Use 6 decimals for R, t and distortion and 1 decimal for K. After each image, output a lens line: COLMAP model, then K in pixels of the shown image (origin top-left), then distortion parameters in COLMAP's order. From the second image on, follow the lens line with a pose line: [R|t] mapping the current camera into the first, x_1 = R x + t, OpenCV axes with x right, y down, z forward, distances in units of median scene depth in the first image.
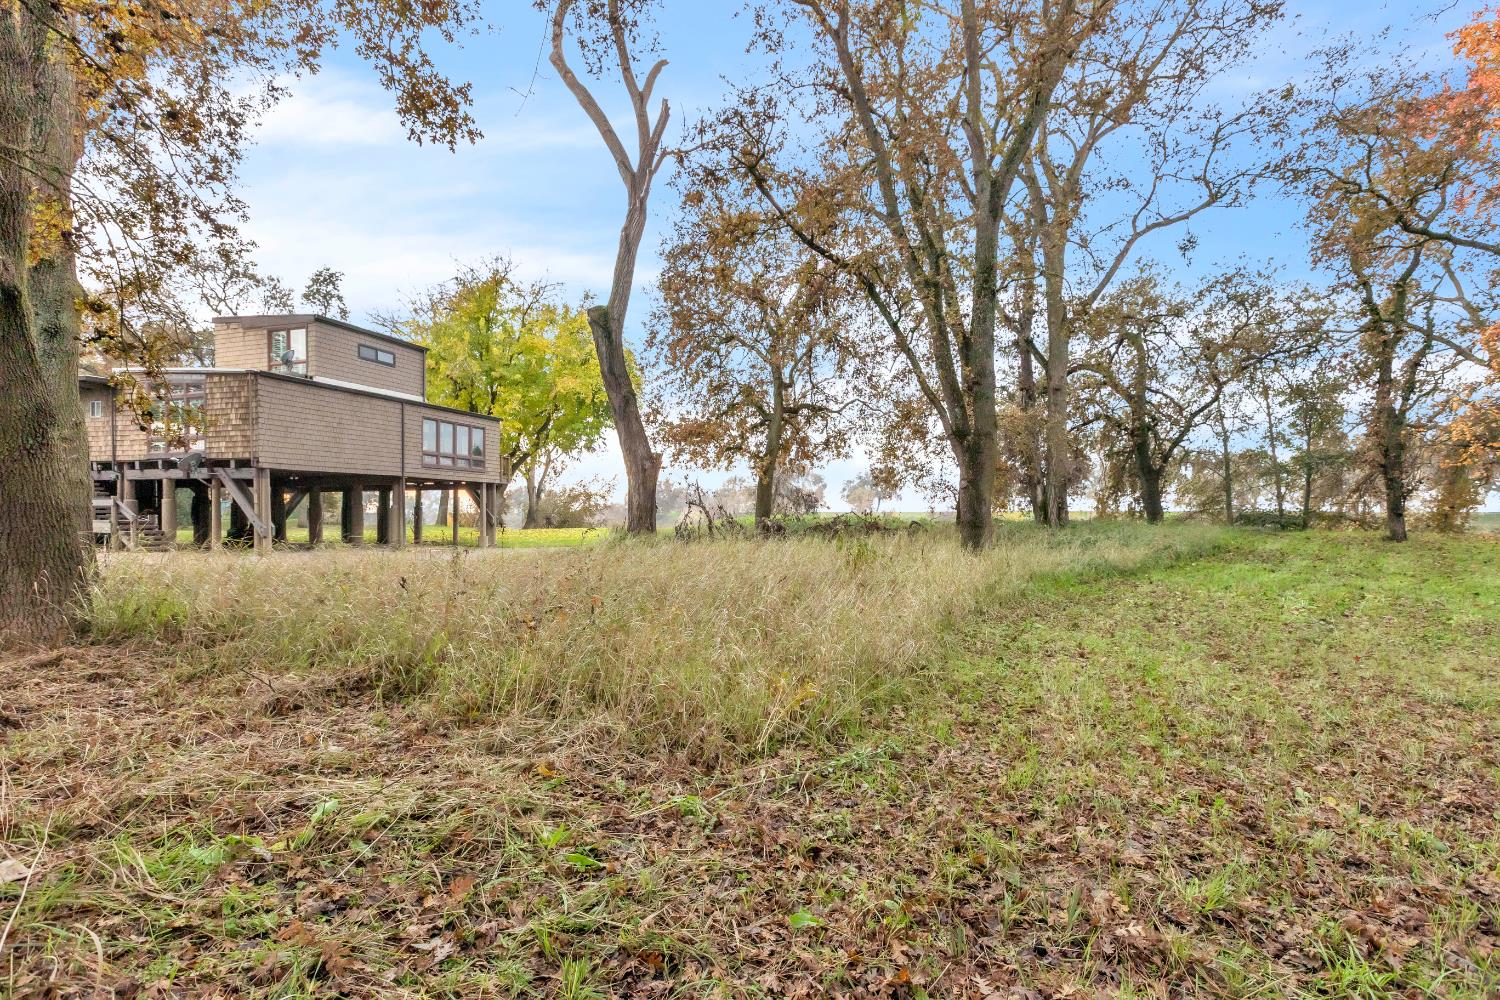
lens RADIAL K [[676.3, 0, 746.8], [0, 676.3, 507.4], [0, 0, 1]] dist [0.005892, 0.000788]
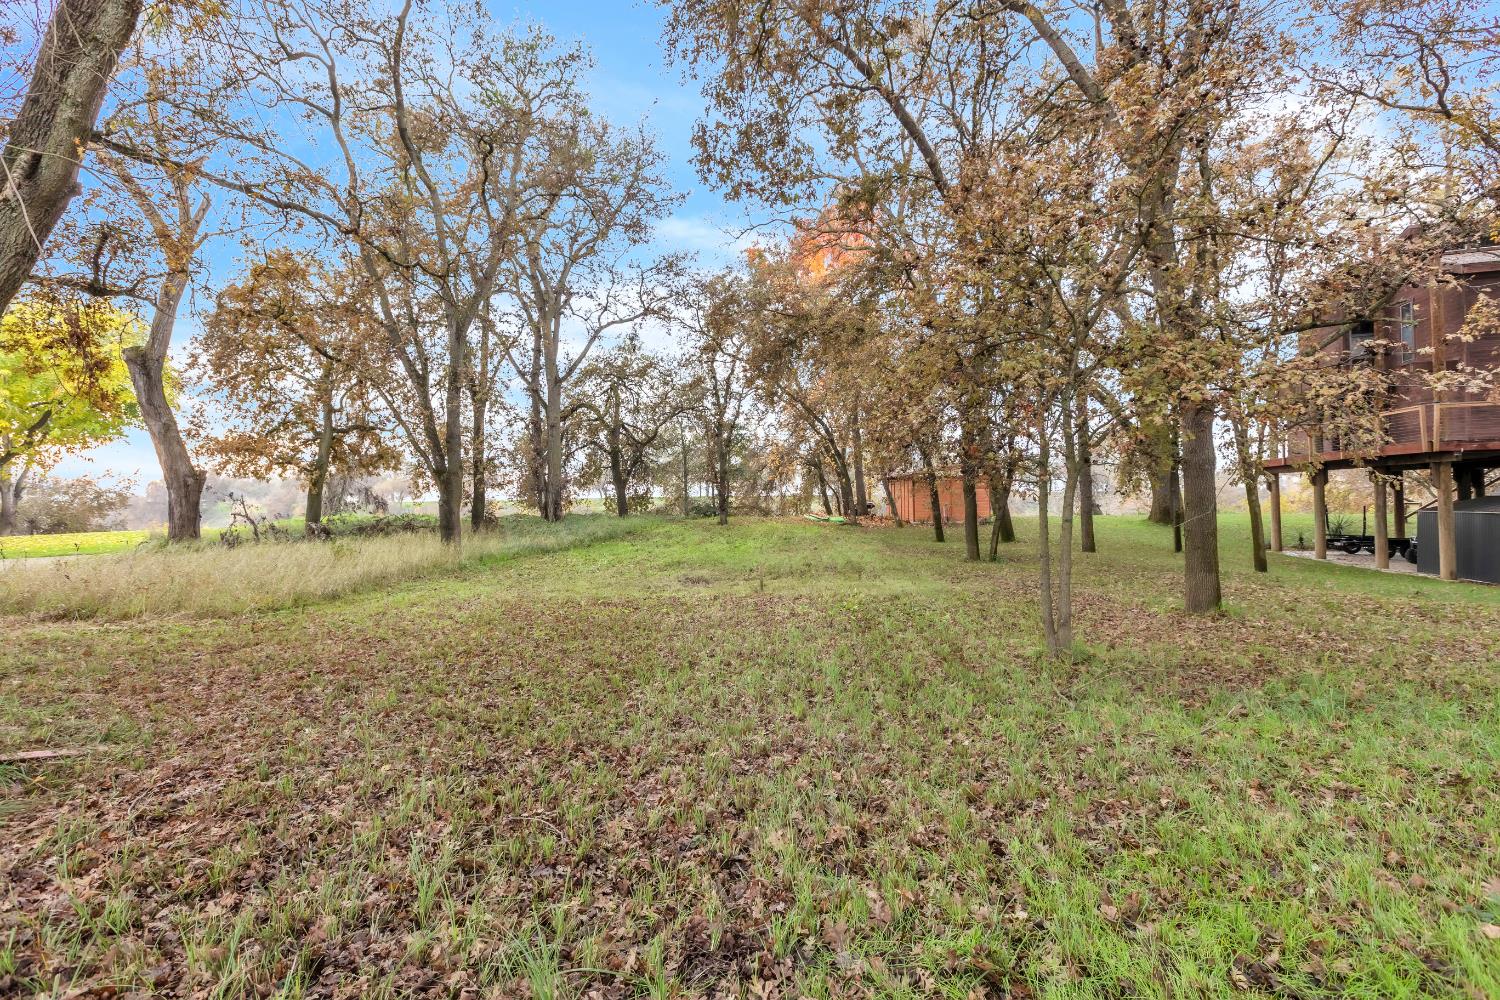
lens RADIAL K [[676.3, 0, 739.0], [0, 676.3, 489.9], [0, 0, 1]] dist [0.005892, 0.000788]
pose [[0.857389, -0.008432, 0.514600, 0.052750], [0.010969, 0.999938, -0.001891, -0.030053], [-0.514552, 0.007266, 0.857428, -0.420144]]
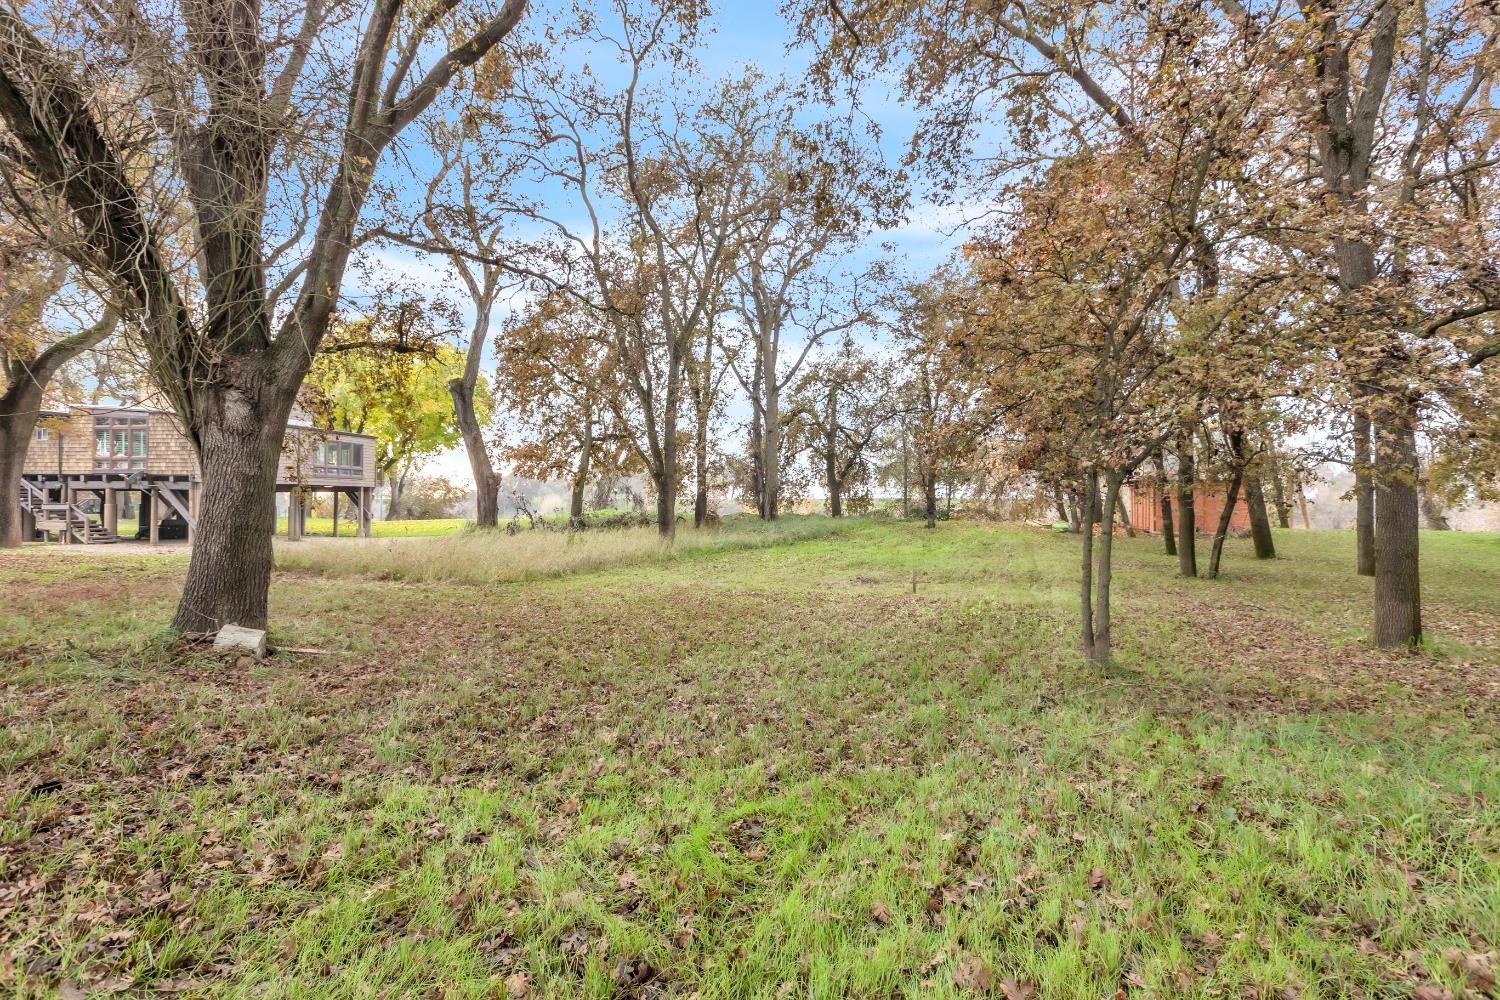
lens RADIAL K [[676.3, 0, 741.3], [0, 676.3, 495.5], [0, 0, 1]] dist [0.005892, 0.000788]
pose [[0.983735, 0.000324, 0.179623, 0.108803], [-0.000995, 0.999993, 0.003646, -0.032296], [-0.179621, -0.003765, 0.983729, -0.485718]]
